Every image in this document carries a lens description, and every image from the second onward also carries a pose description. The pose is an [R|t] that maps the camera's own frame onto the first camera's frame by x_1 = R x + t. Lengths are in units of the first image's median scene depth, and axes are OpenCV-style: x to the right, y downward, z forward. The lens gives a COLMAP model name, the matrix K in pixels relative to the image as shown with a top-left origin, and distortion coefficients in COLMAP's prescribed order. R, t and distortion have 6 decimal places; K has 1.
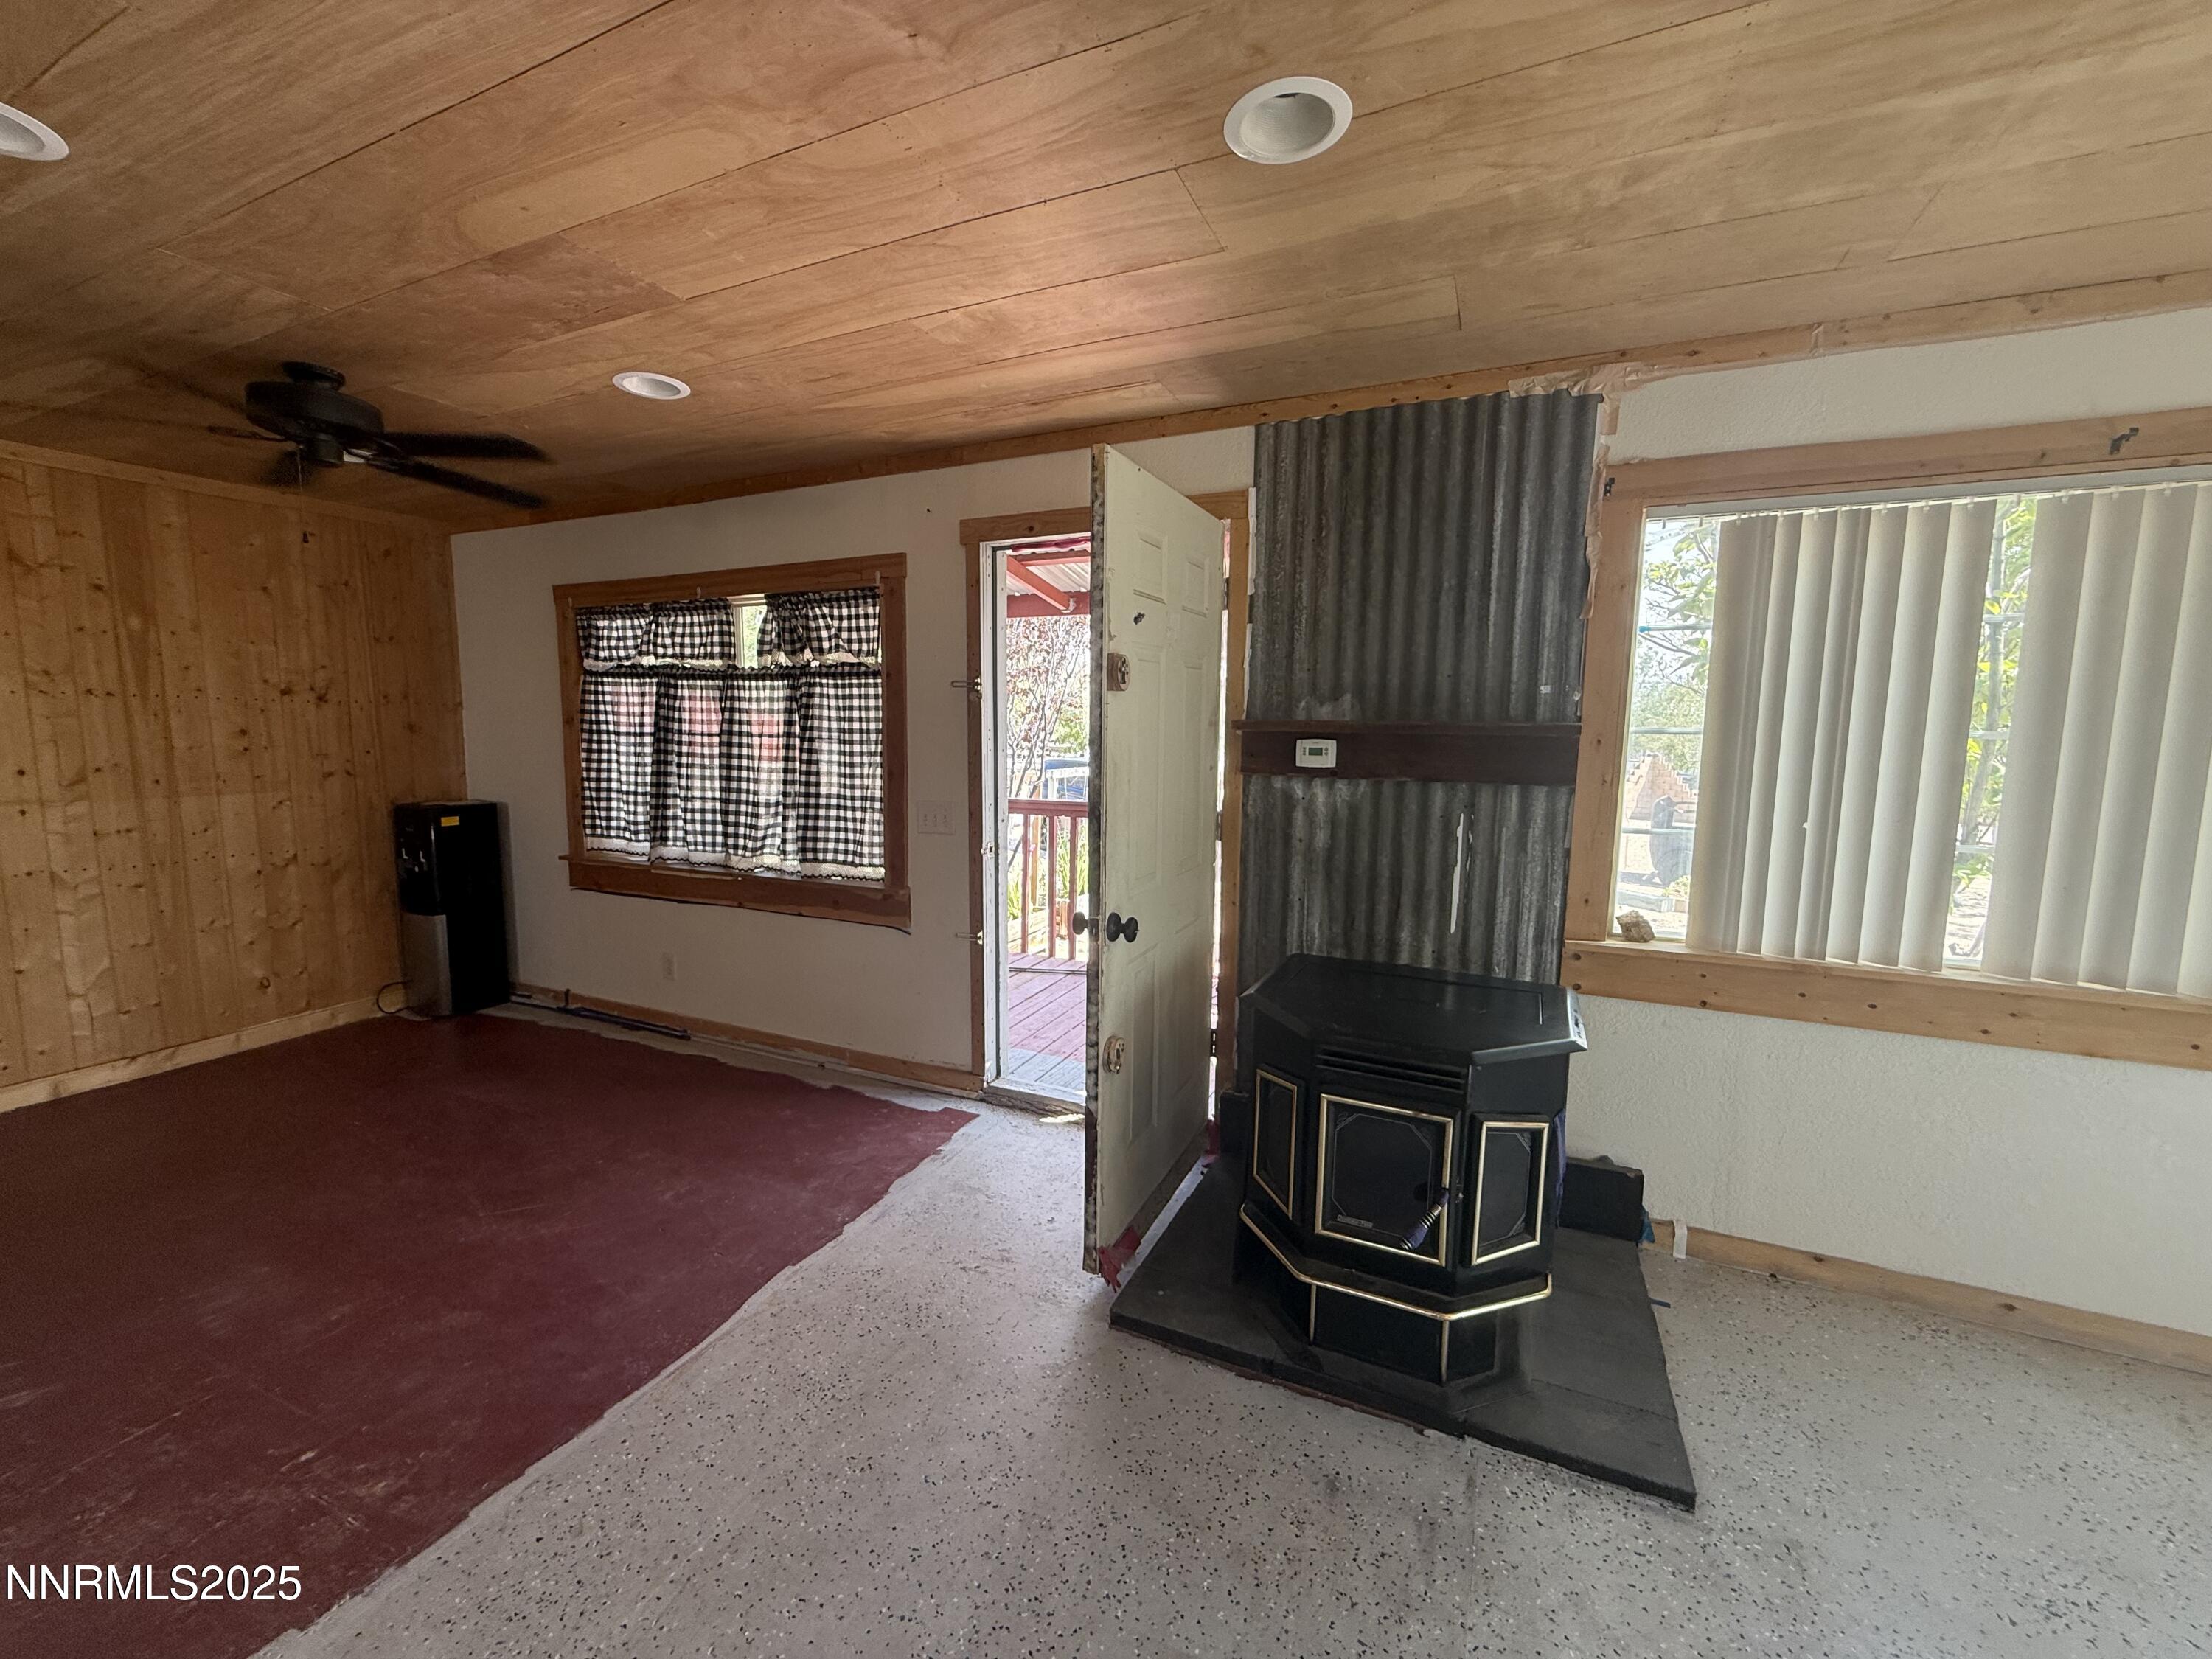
lens RADIAL K [[883.9, 0, 1097.9], [0, 883.9, 824.1], [0, 0, 1]] dist [-0.002930, 0.000802]
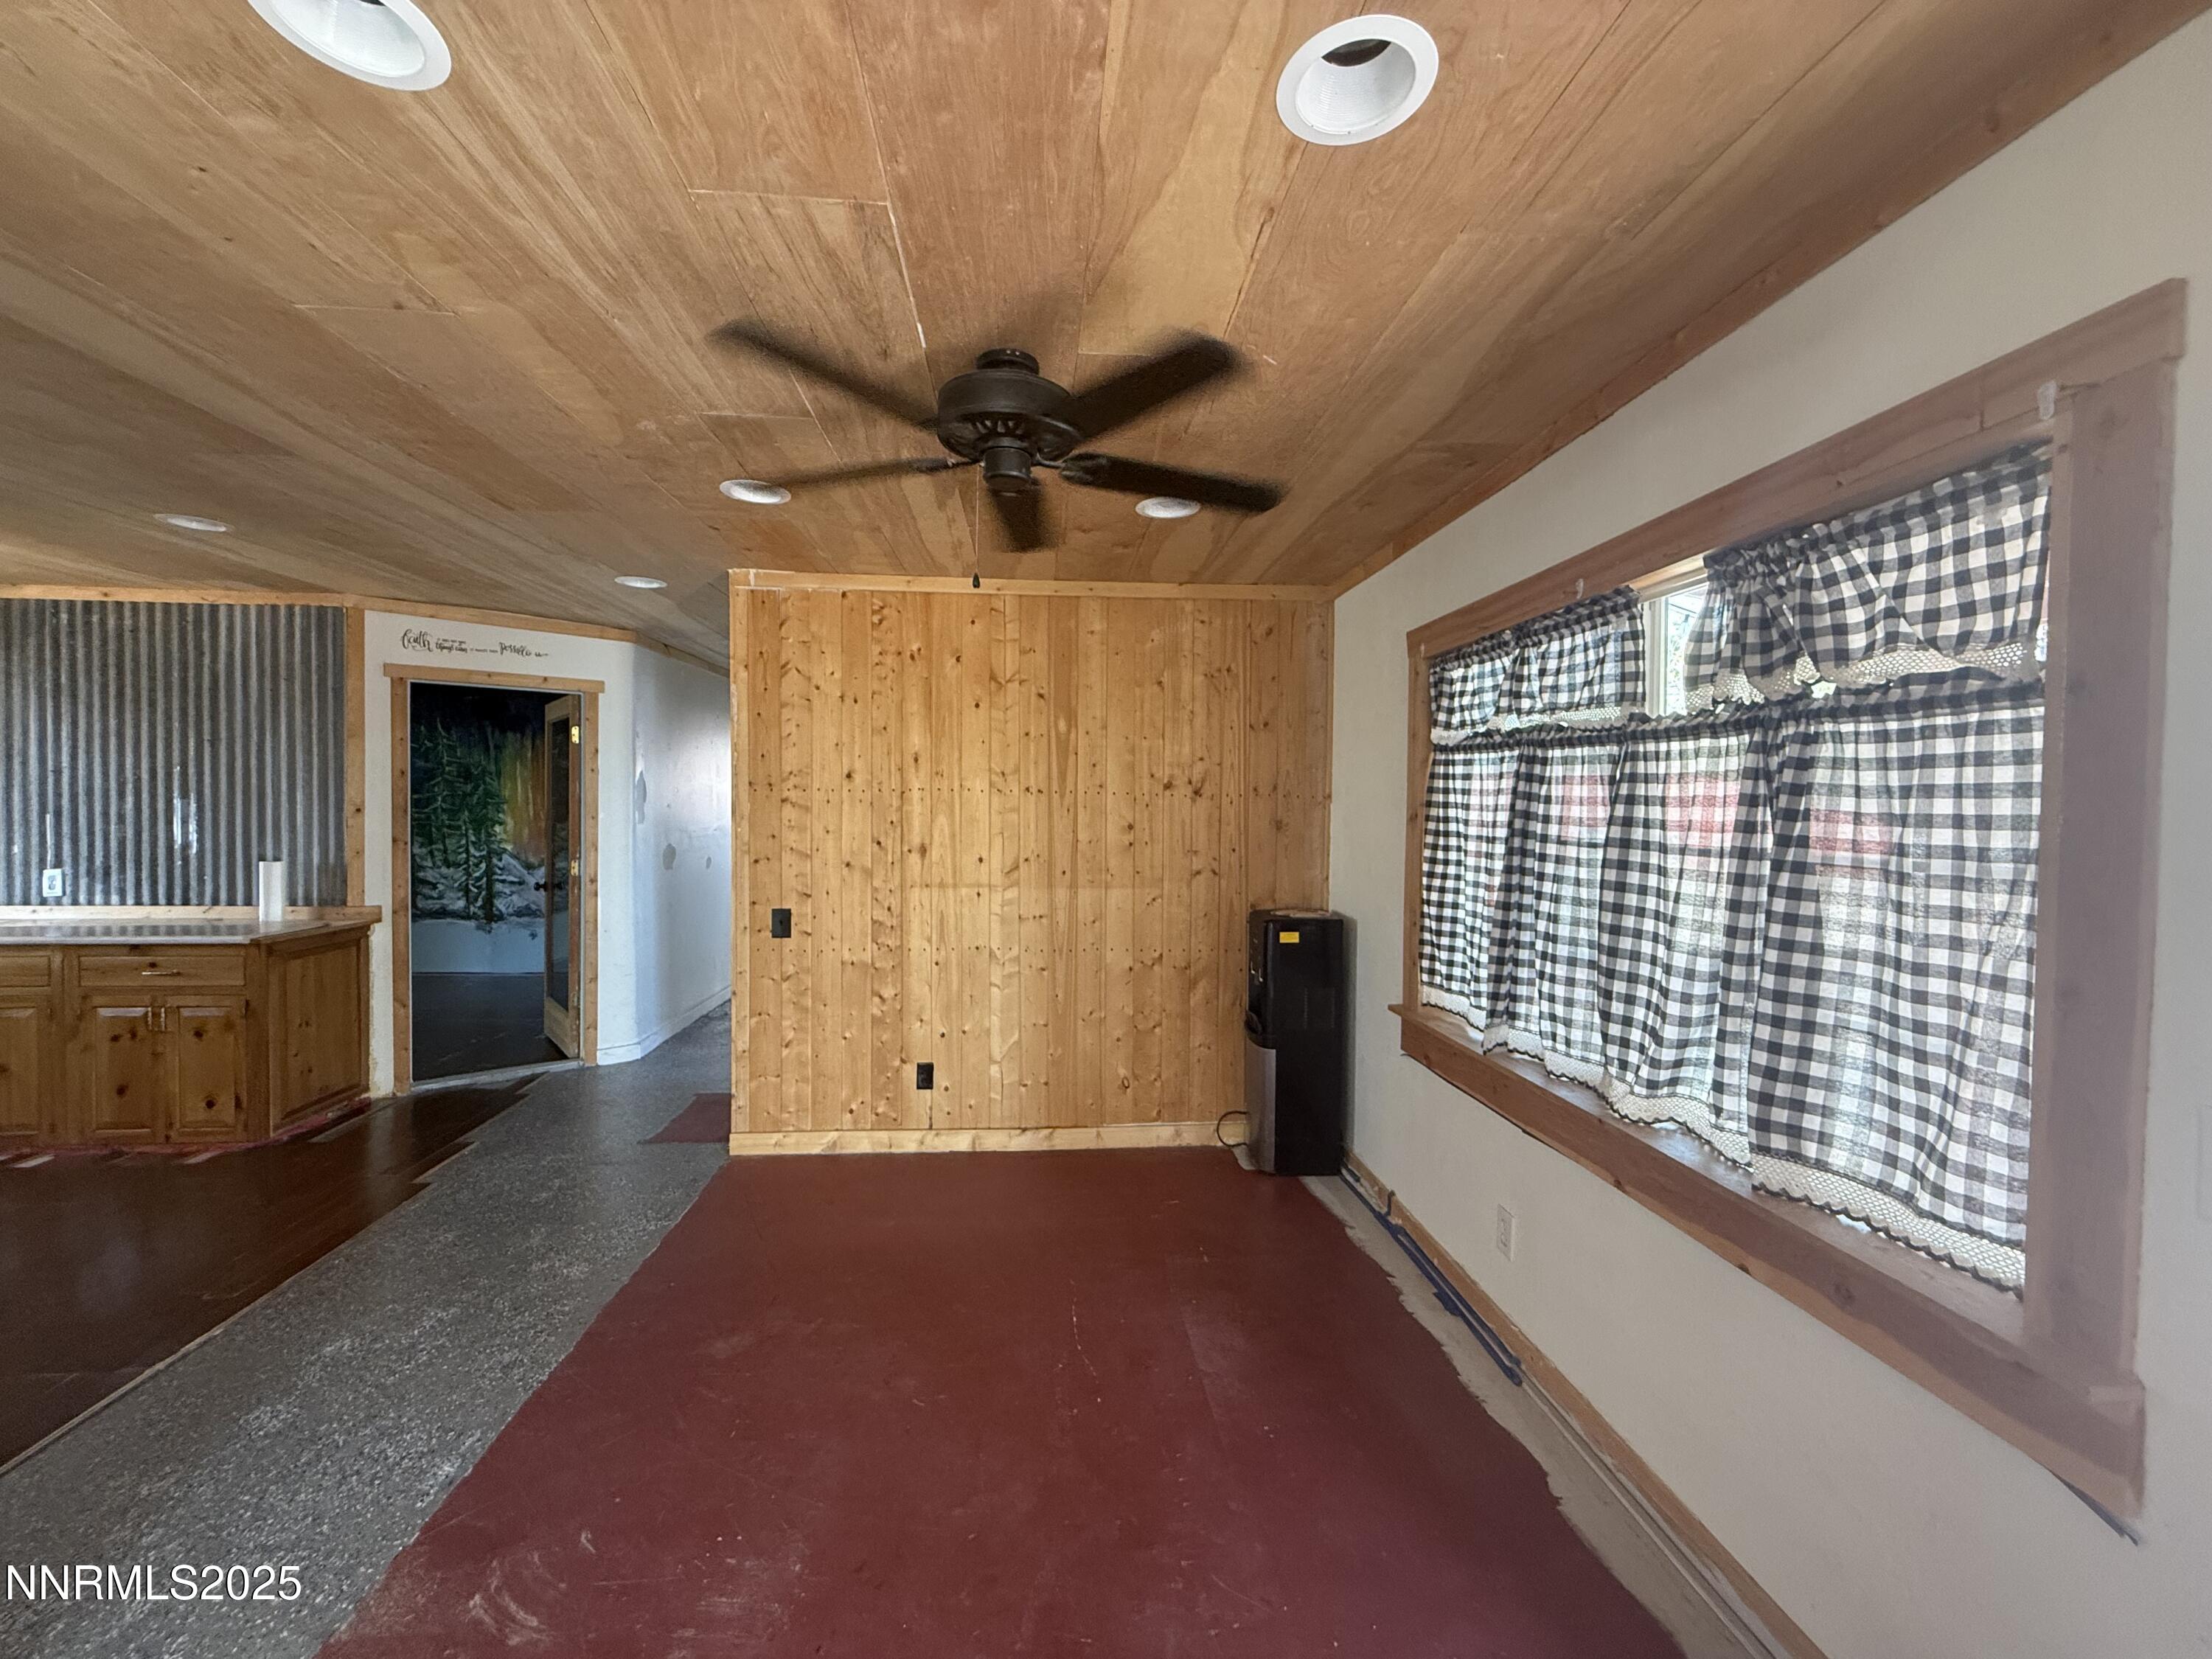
lens RADIAL K [[883.9, 0, 1097.9], [0, 883.9, 824.1], [0, 0, 1]] dist [-0.002930, 0.000802]
pose [[0.492885, 0.012826, -0.870000, -0.118908], [-0.102150, 0.993830, -0.043220, -0.061429], [0.864078, 0.110173, 0.491154, 0.483007]]
